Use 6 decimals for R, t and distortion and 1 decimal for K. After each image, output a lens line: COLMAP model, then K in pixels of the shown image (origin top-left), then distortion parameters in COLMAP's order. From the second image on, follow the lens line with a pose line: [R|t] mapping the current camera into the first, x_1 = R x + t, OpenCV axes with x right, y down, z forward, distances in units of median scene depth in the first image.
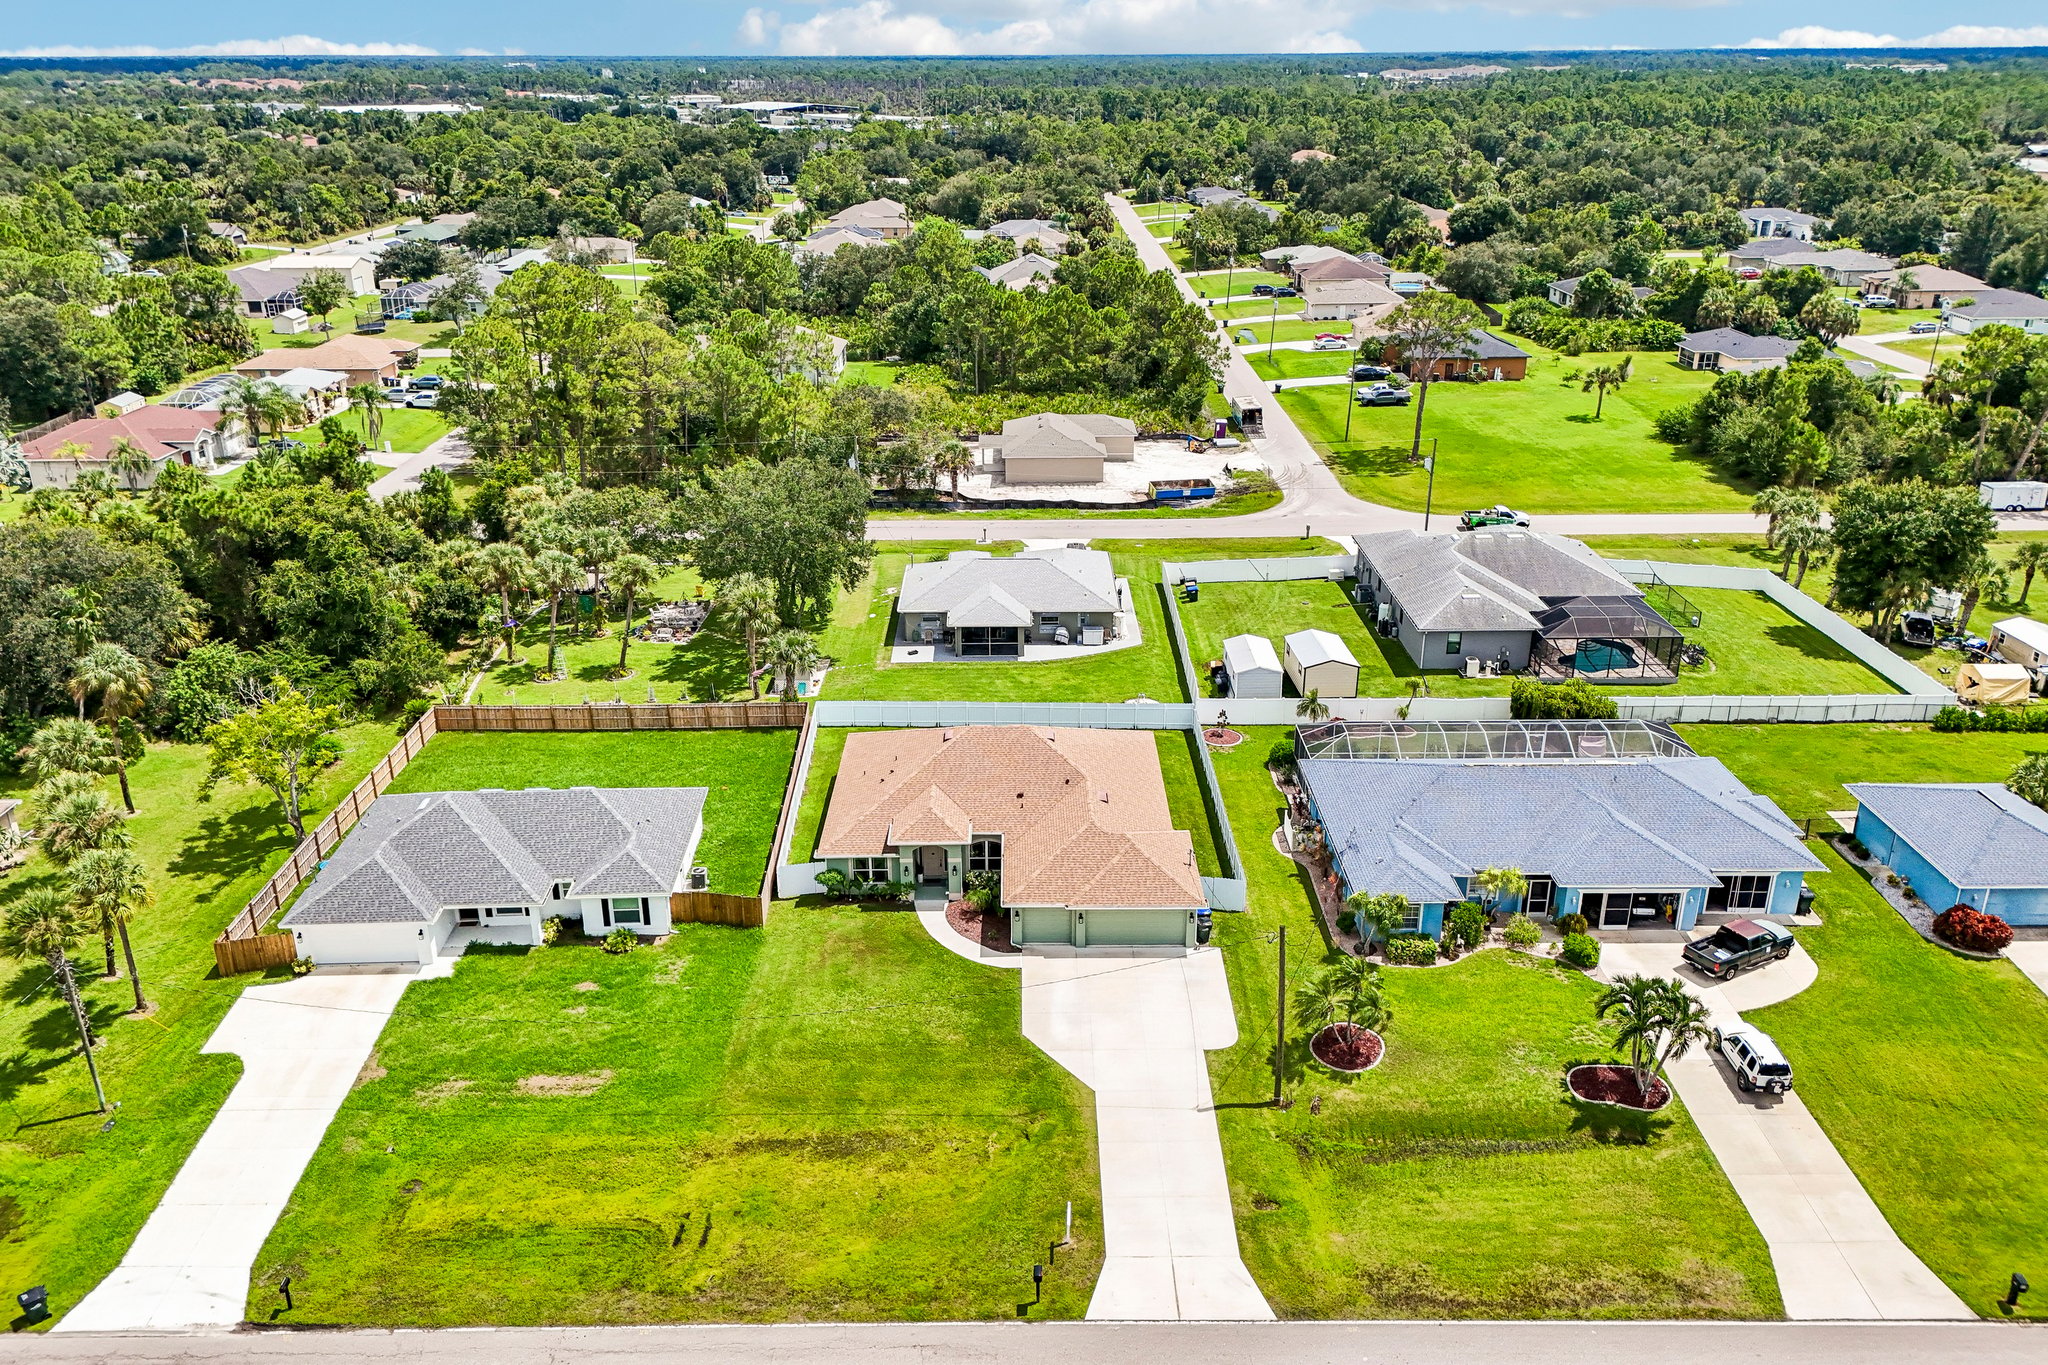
lens RADIAL K [[1579.6, 0, 1024.0], [0, 1579.6, 682.5], [0, 0, 1]] dist [0.122952, -0.215824]
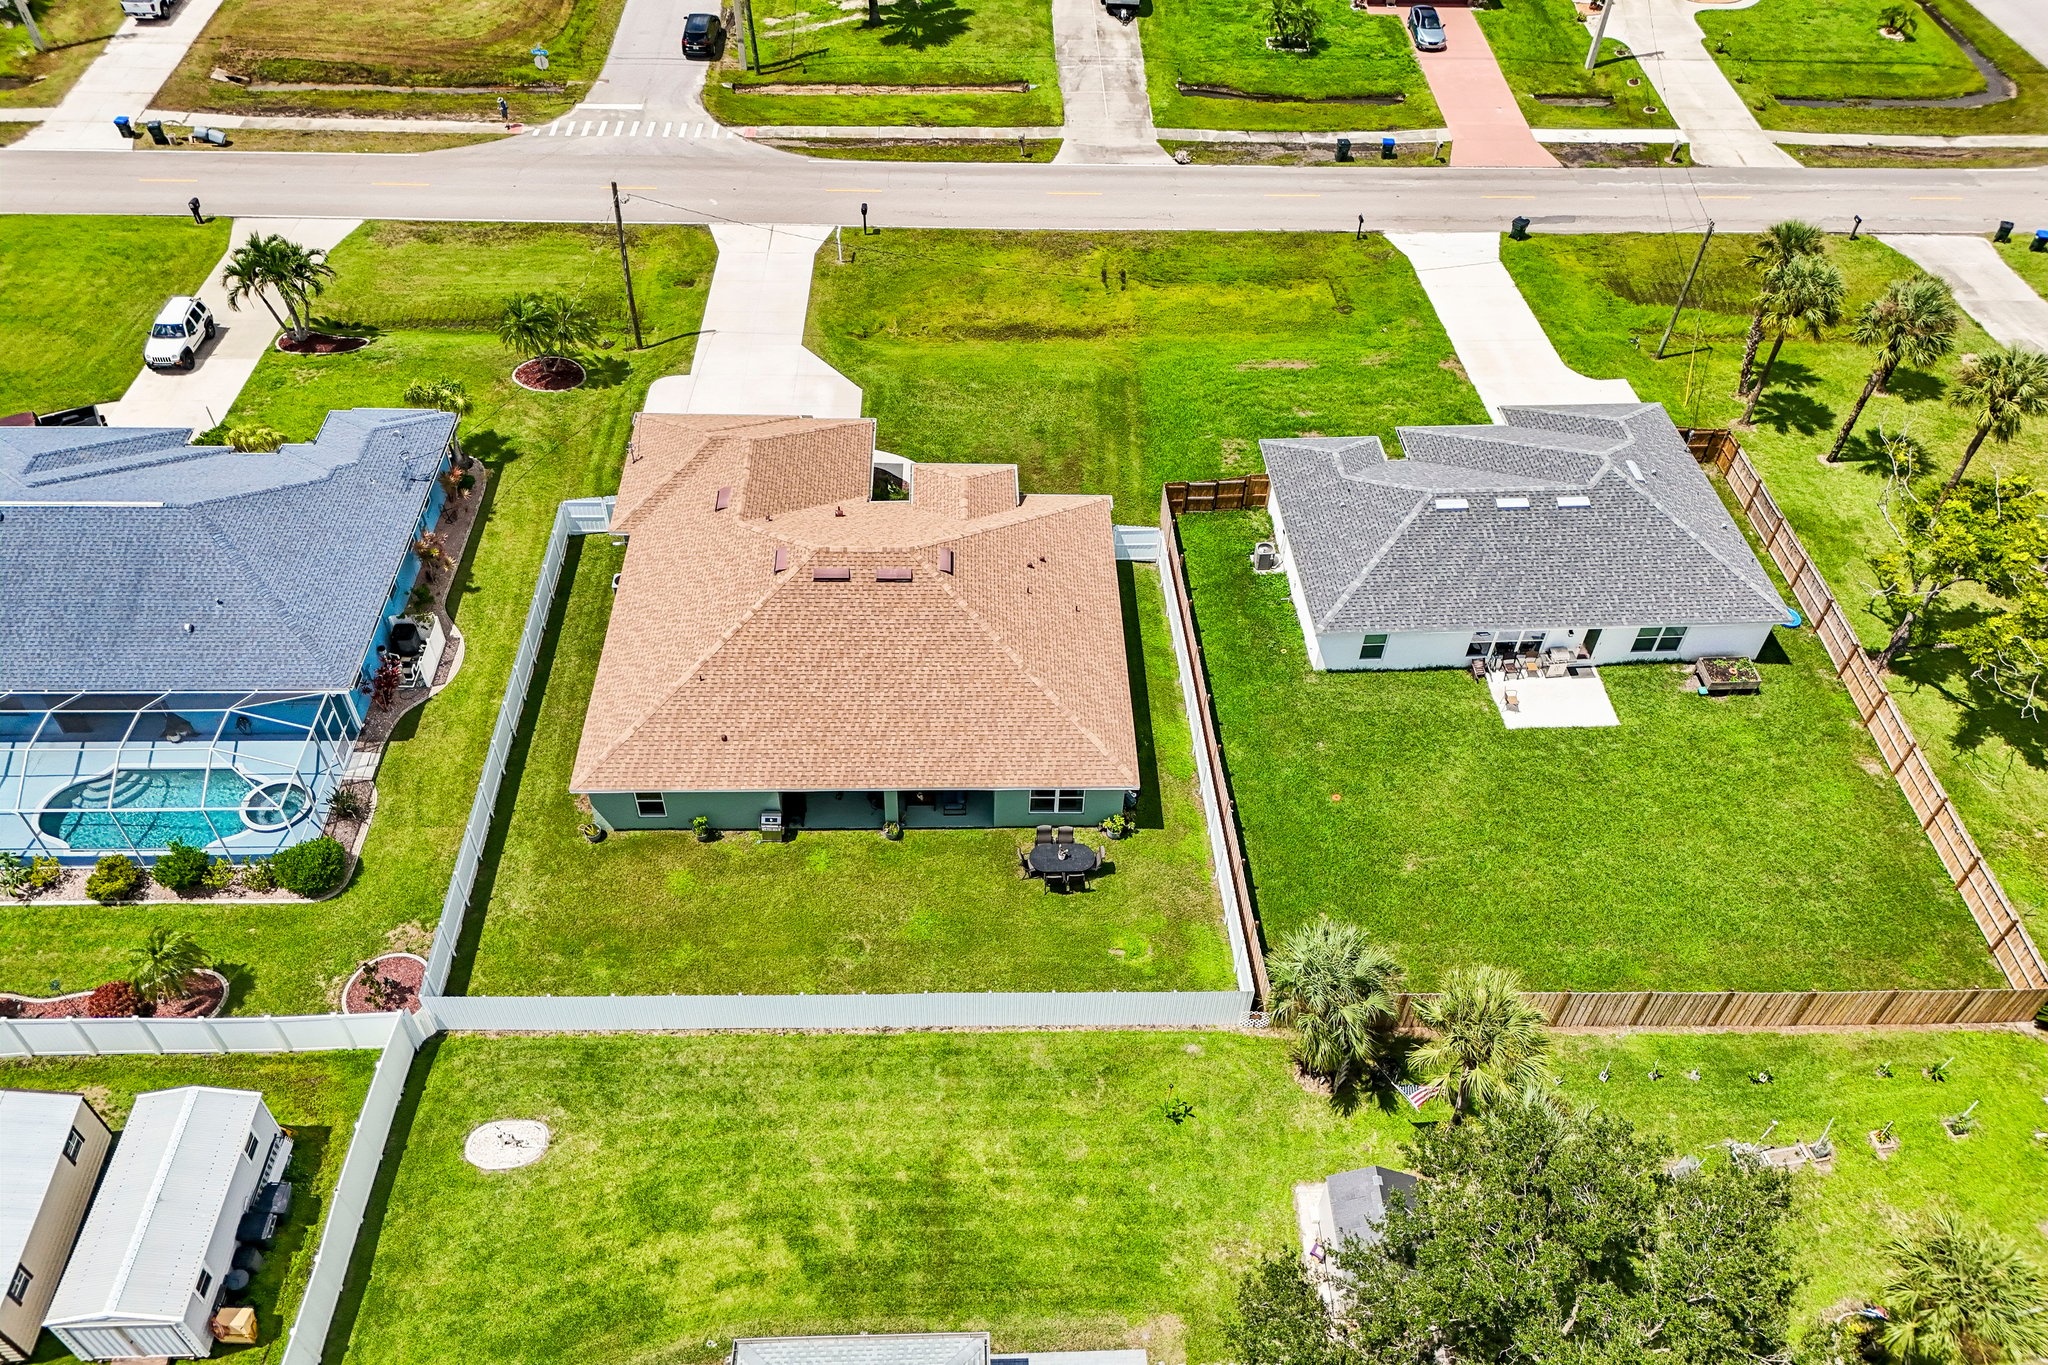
lens RADIAL K [[1514.5, 0, 1024.0], [0, 1514.5, 682.5], [0, 0, 1]] dist [0.068059, -0.075687]
pose [[-0.999491, 0.002835, -0.031763, -0.068552], [-0.028277, 0.381678, 0.923863, -0.566190], [0.014743, 0.924291, -0.381404, 1.419407]]
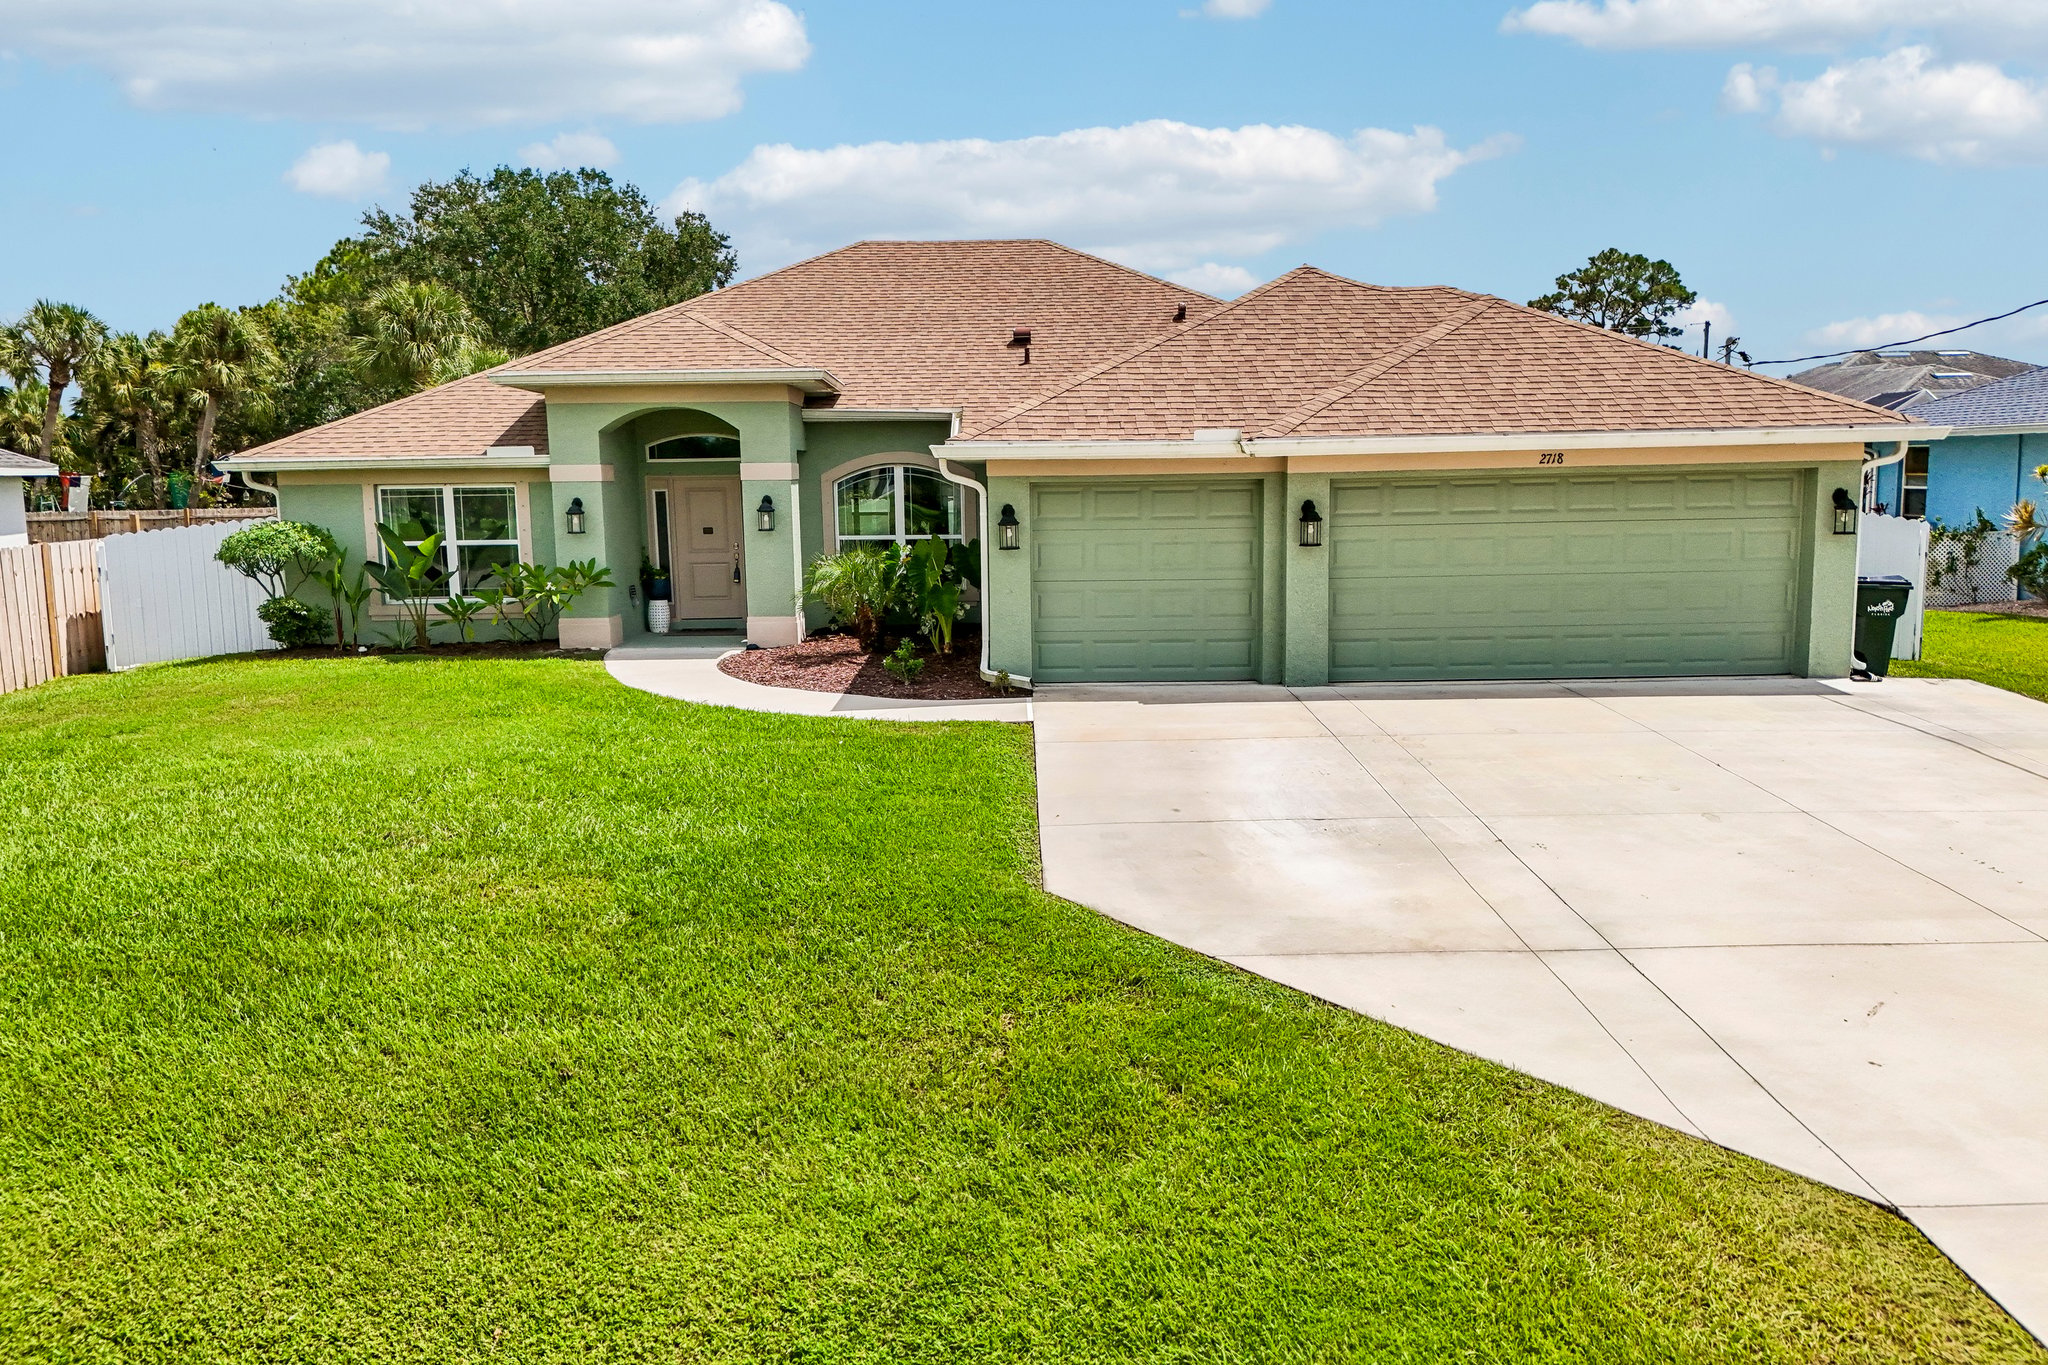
lens RADIAL K [[1553.6, 0, 1024.0], [0, 1553.6, 682.5], [0, 0, 1]] dist [0.071300, -0.077786]
pose [[0.999936, -0.011336, -0.000059, -0.002448], [0.010950, 0.967176, -0.253870, 0.217016], [0.002935, 0.253854, 0.967238, 0.788050]]
